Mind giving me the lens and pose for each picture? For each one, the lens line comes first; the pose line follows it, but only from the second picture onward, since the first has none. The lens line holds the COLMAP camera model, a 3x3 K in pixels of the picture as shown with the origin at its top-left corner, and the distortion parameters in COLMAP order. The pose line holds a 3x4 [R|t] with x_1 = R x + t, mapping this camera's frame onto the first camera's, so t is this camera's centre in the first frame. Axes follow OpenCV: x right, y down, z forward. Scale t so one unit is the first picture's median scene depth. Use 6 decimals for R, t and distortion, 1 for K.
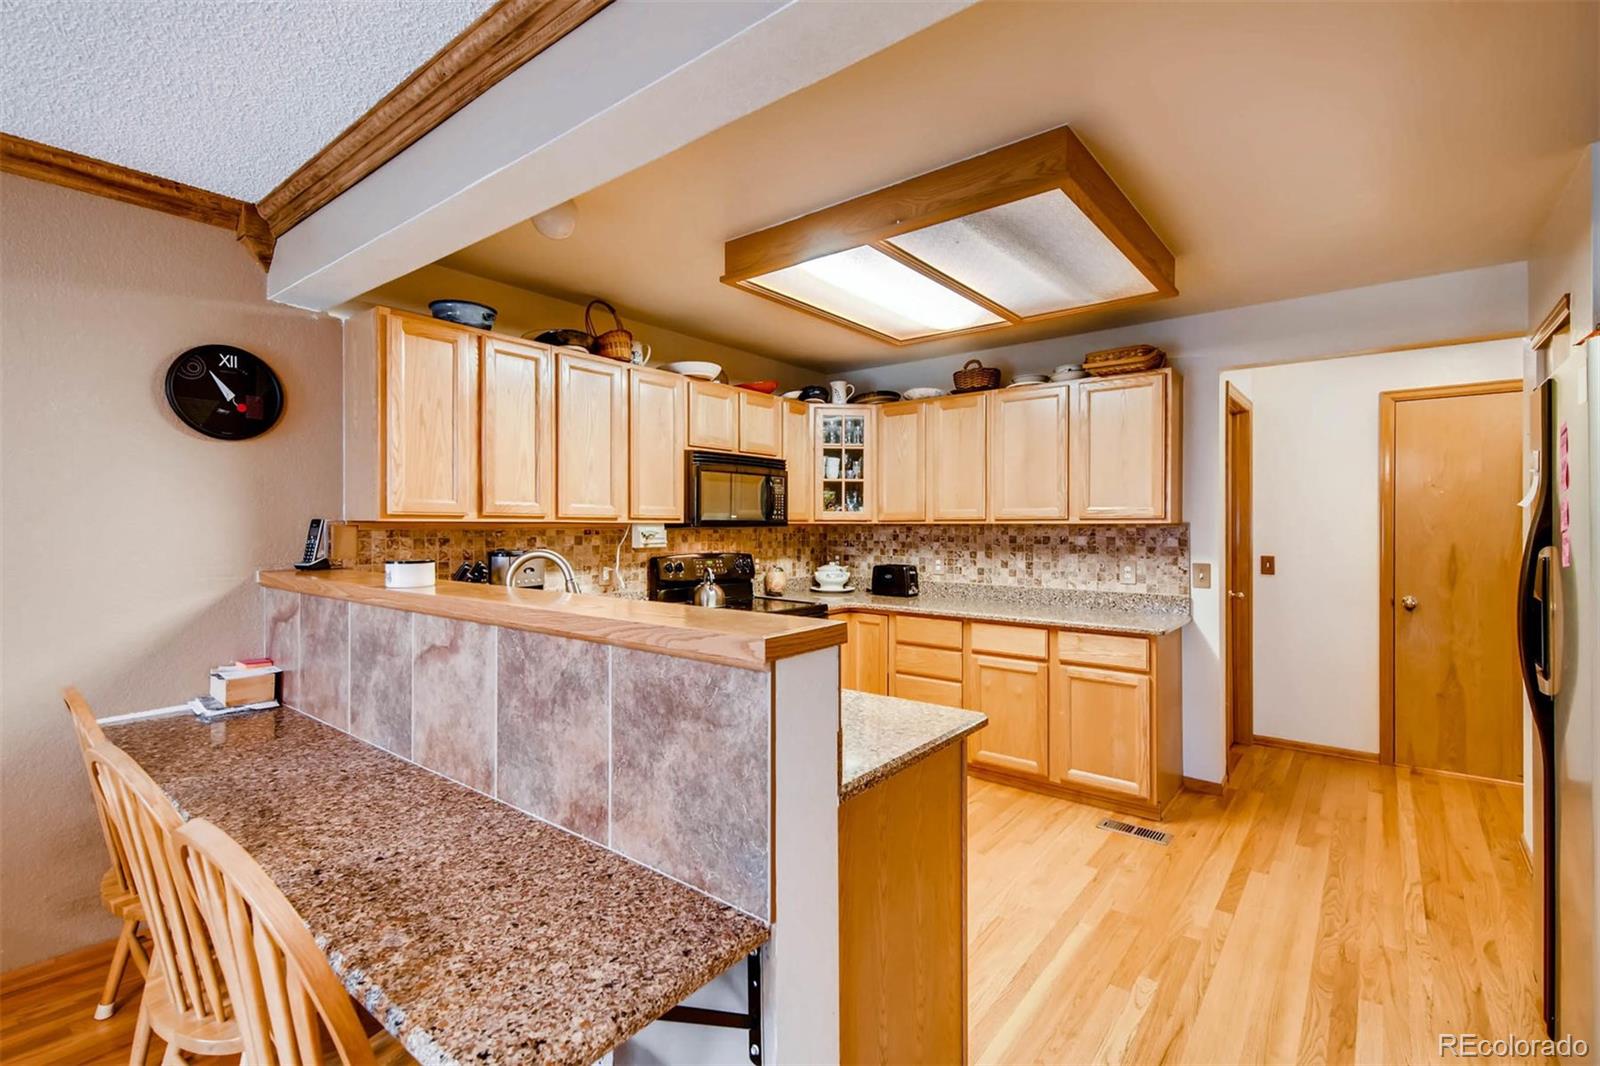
lens RADIAL K [[717.4, 0, 791.5], [0, 717.4, 531.0], [0, 0, 1]] dist [0.051885, -0.026082]
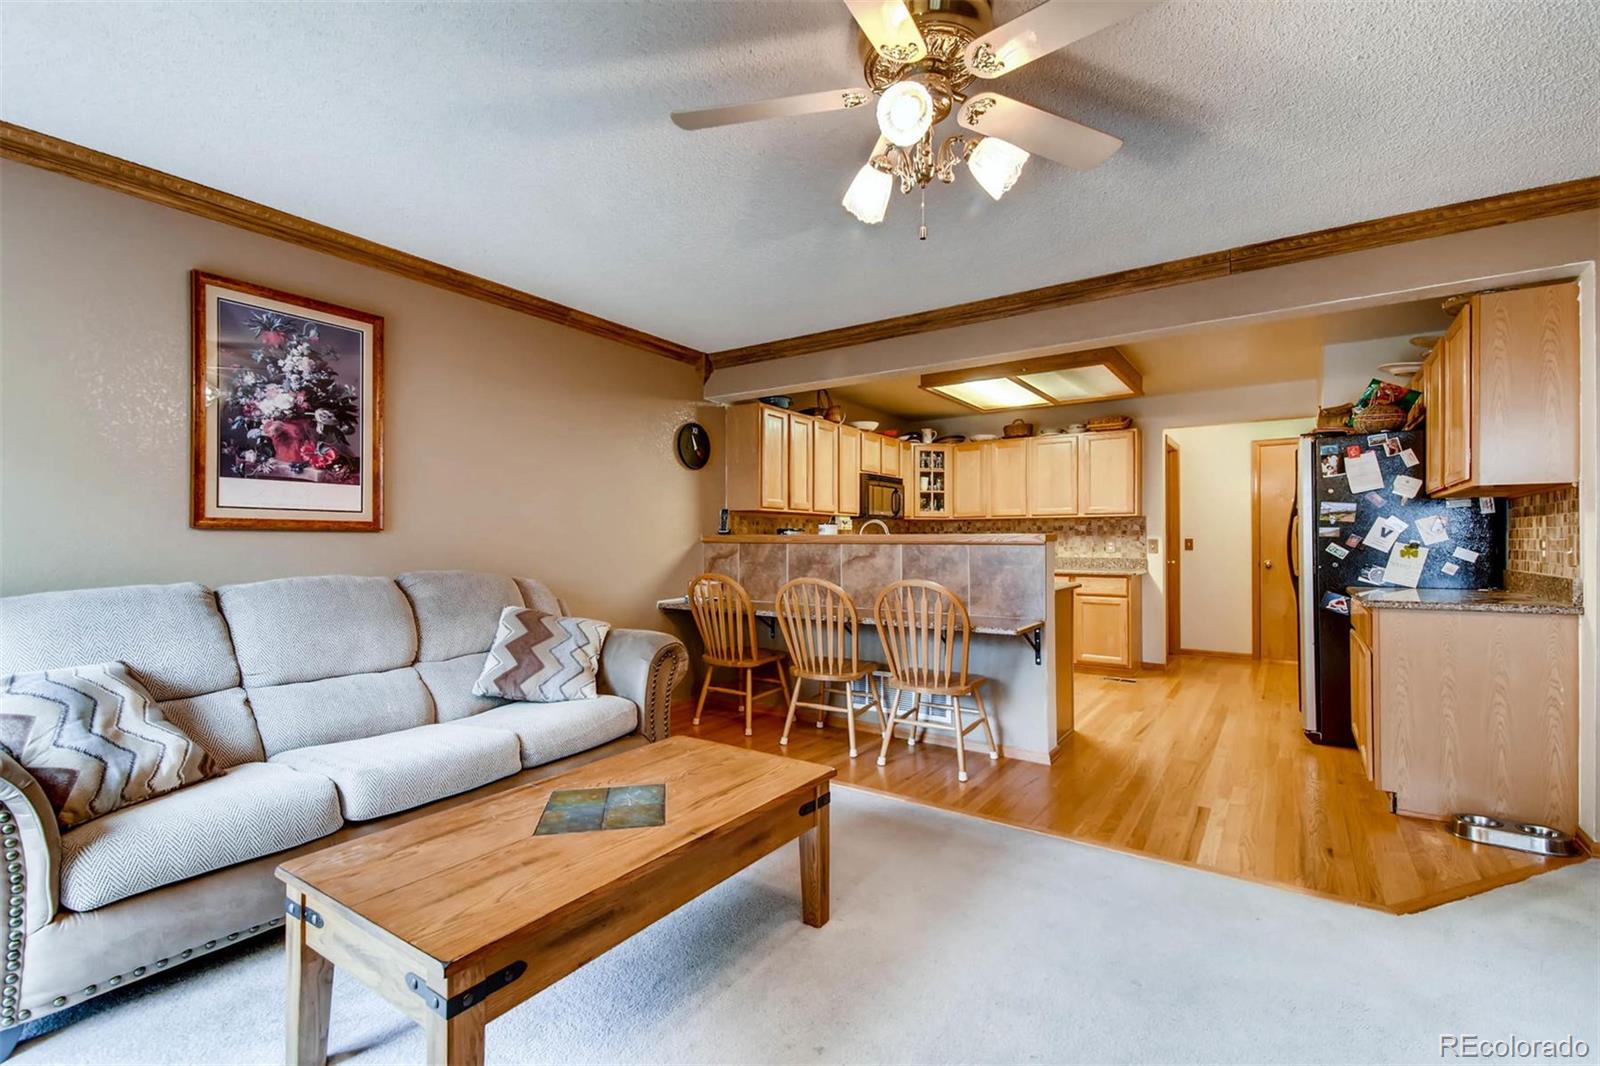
lens RADIAL K [[715.9, 0, 792.2], [0, 715.9, 542.0], [0, 0, 1]] dist [0.052644, -0.026214]
pose [[0.997003, -0.001998, 0.077334, -0.411208], [0.002515, 0.999975, -0.006596, 0.057254], [-0.077318, 0.006771, 0.996983, -0.631267]]
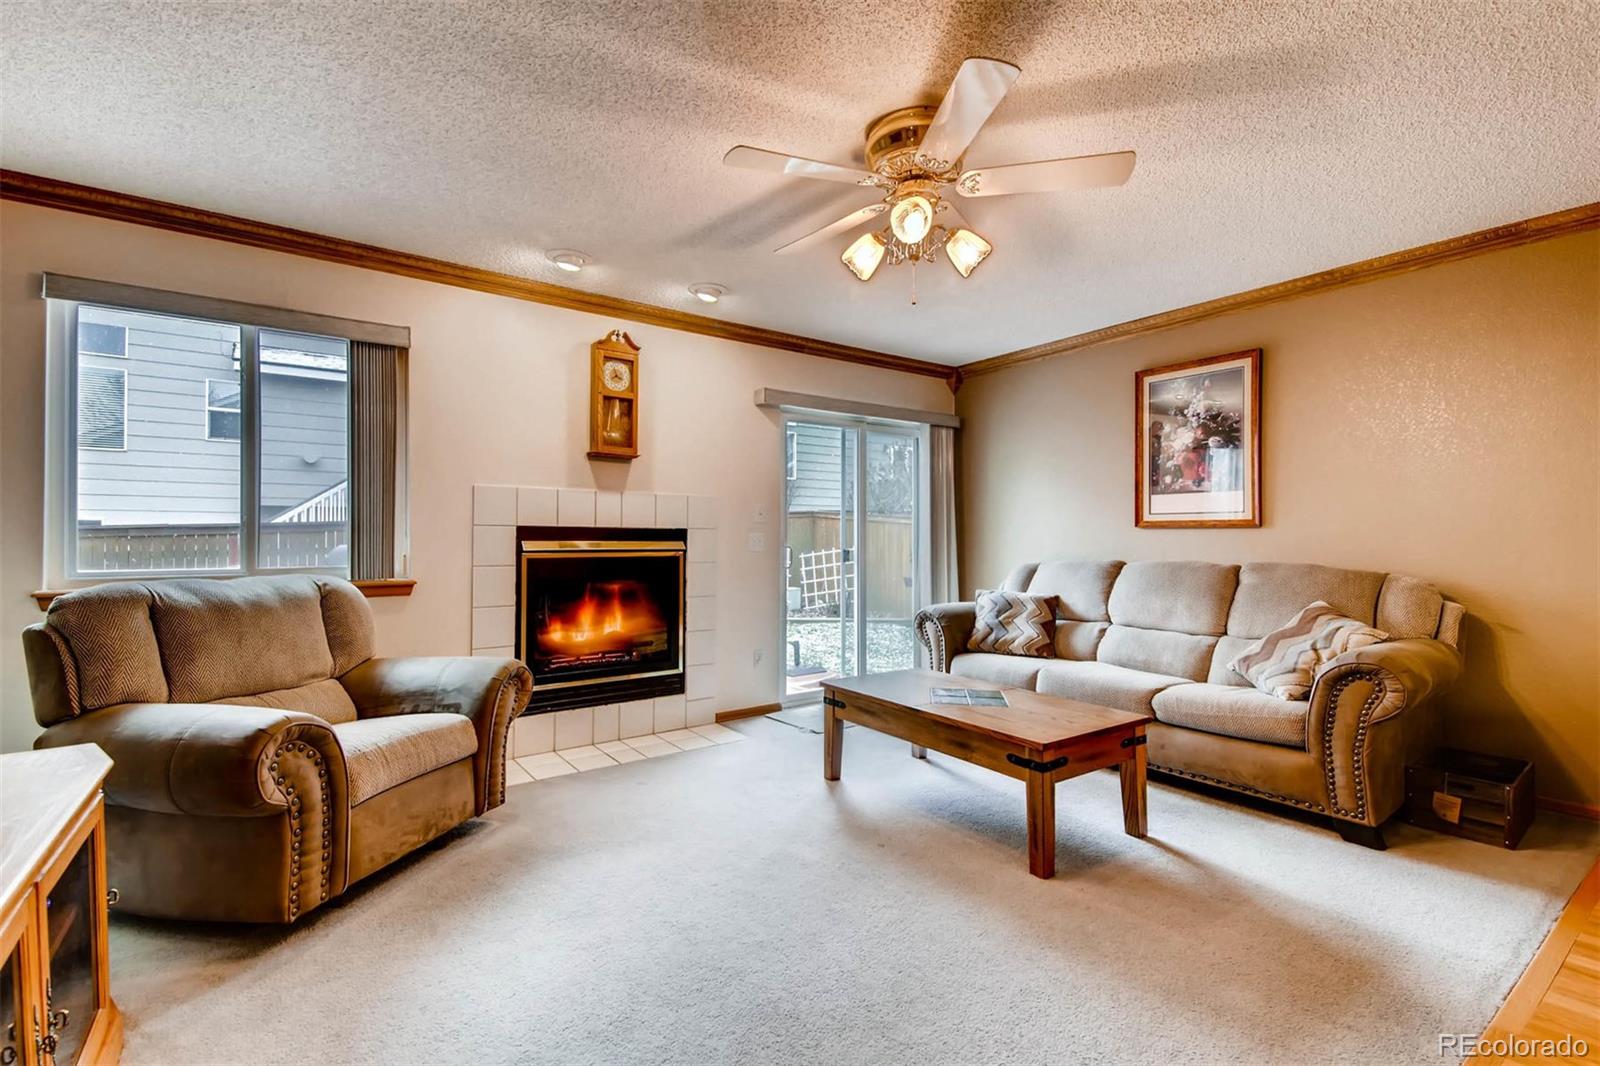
lens RADIAL K [[717.4, 0, 791.5], [0, 717.4, 531.0], [0, 0, 1]] dist [0.051885, -0.026082]
pose [[-0.264738, -0.008614, -0.964282, 0.309886], [-0.007216, 0.999950, -0.006952, 0.055193], [0.964293, 0.005118, -0.264787, -0.122474]]
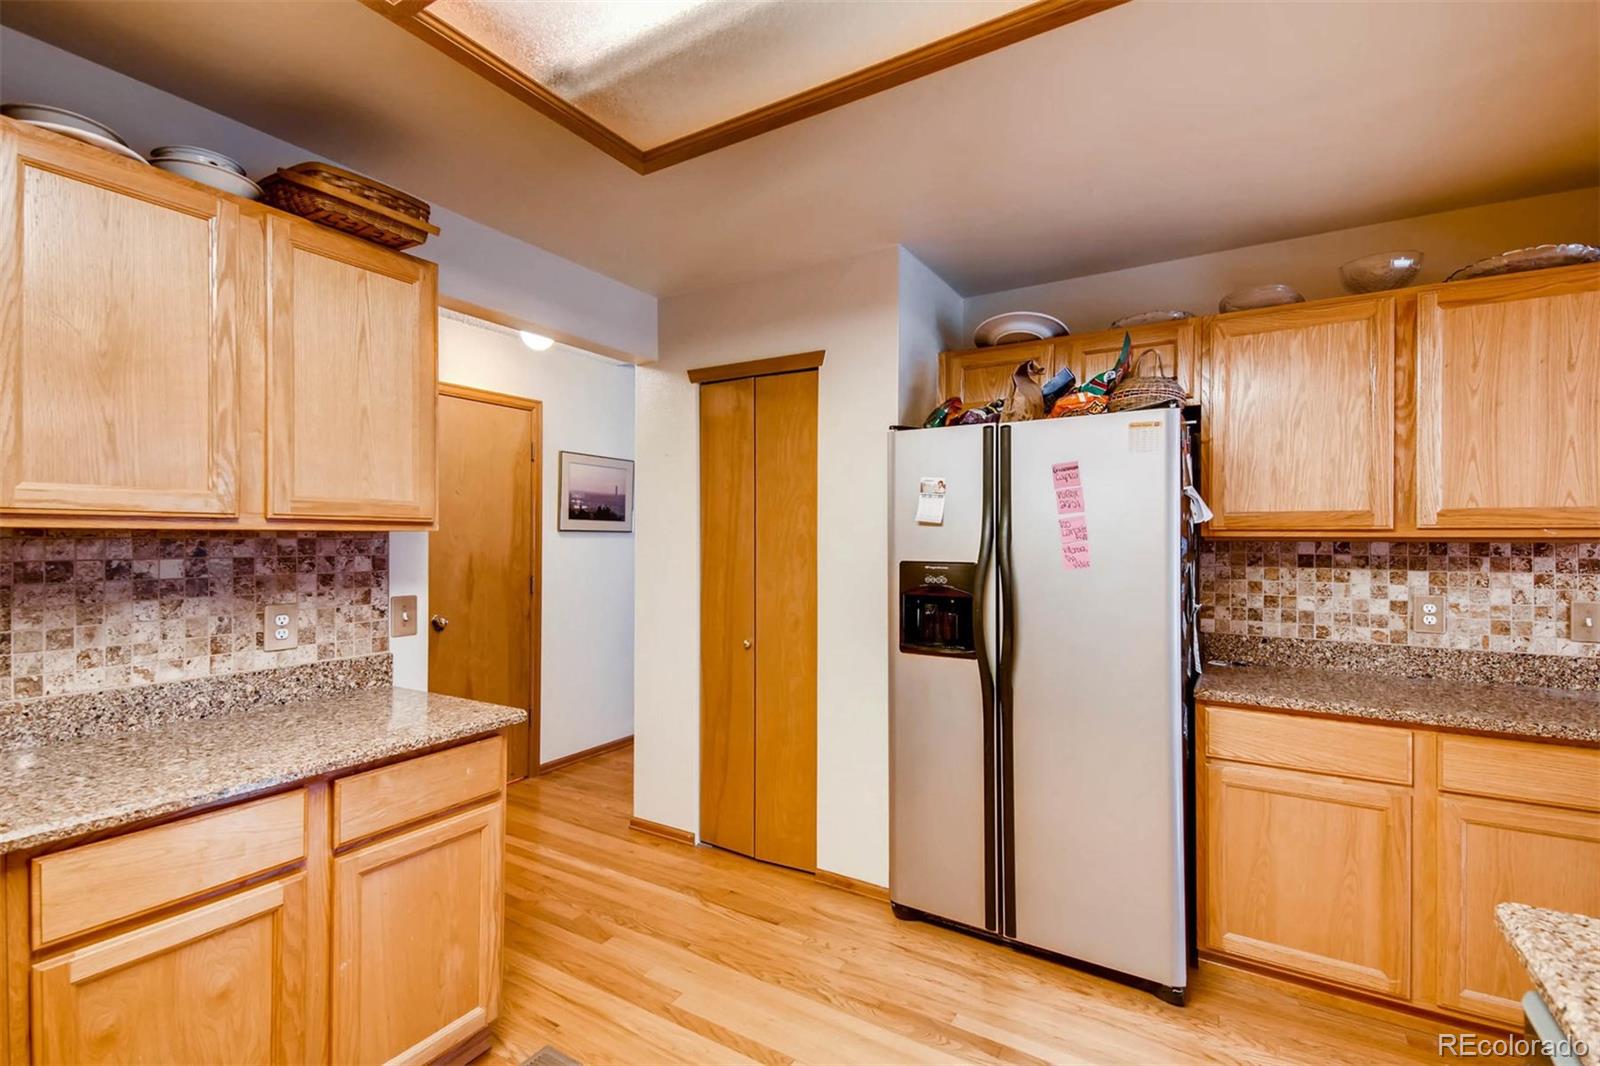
lens RADIAL K [[715.9, 0, 792.2], [0, 715.9, 542.0], [0, 0, 1]] dist [0.052644, -0.026214]
pose [[-0.124027, -0.006718, 0.992256, -0.085242], [0.001331, 0.999975, 0.006937, -0.005326], [-0.992278, 0.002181, -0.124015, 0.709569]]
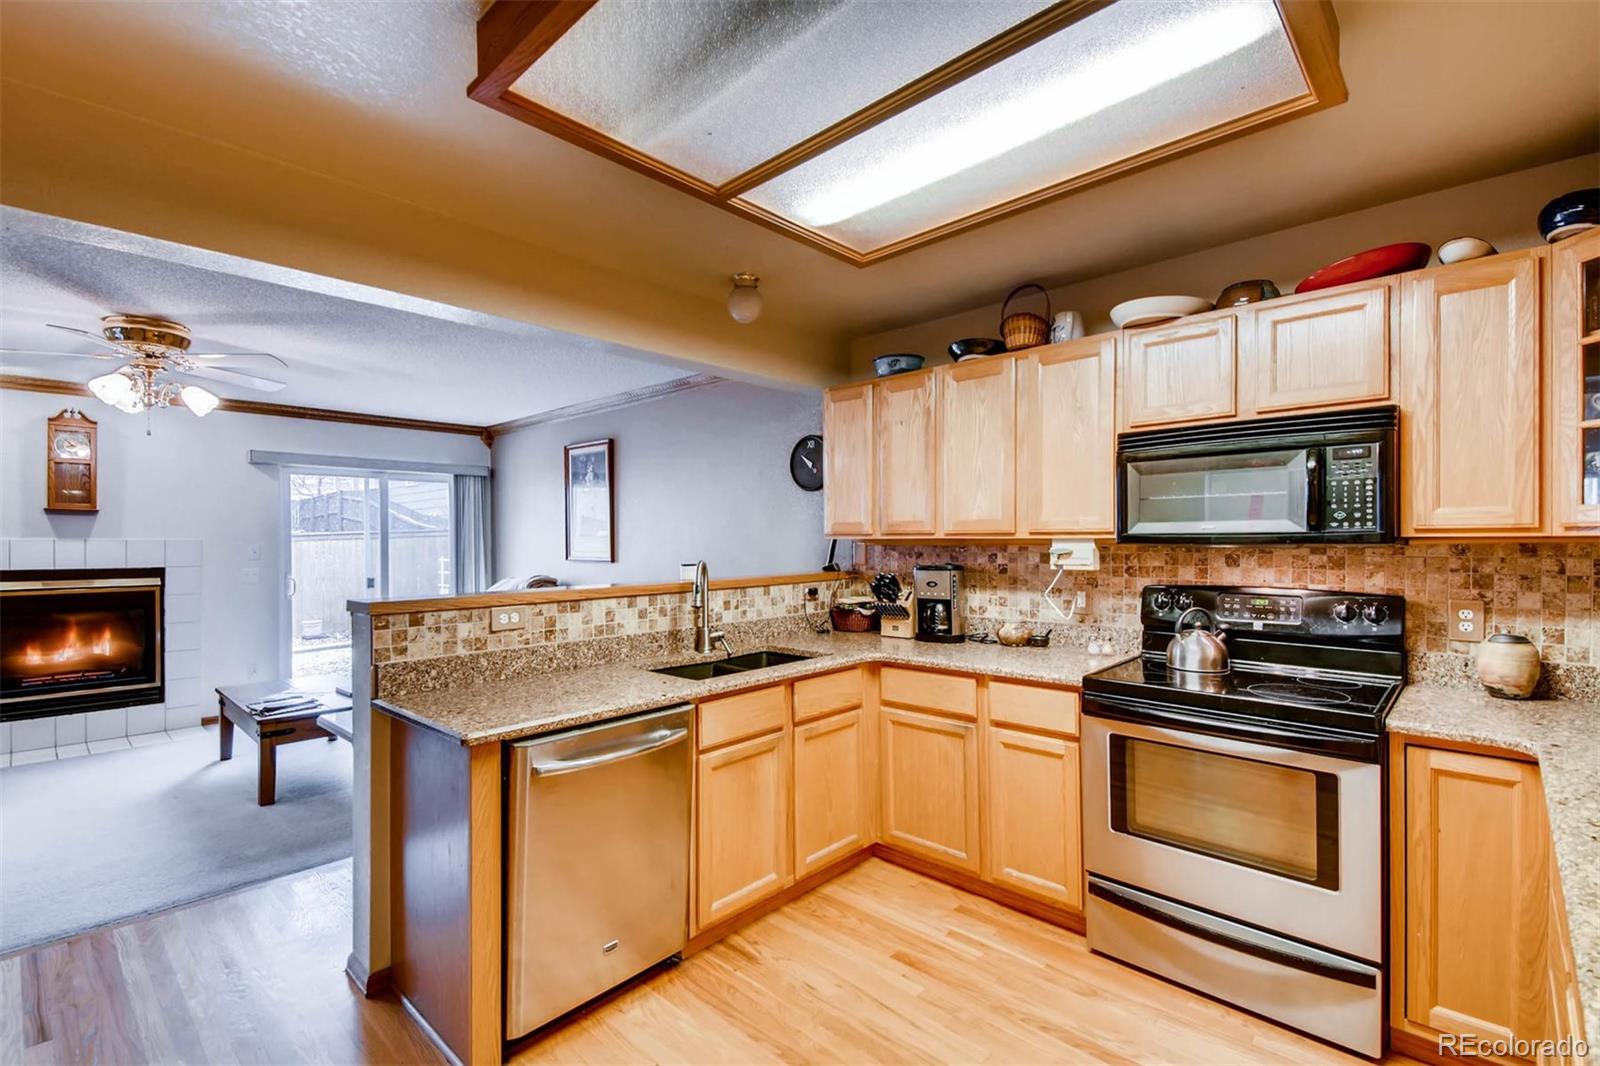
lens RADIAL K [[715.9, 0, 792.2], [0, 715.9, 542.0], [0, 0, 1]] dist [0.052644, -0.026214]
pose [[-0.079638, 0.004039, -0.996816, 0.553548], [-0.002140, 0.999989, 0.004223, -0.008971], [0.996822, 0.002470, -0.079629, 0.686718]]
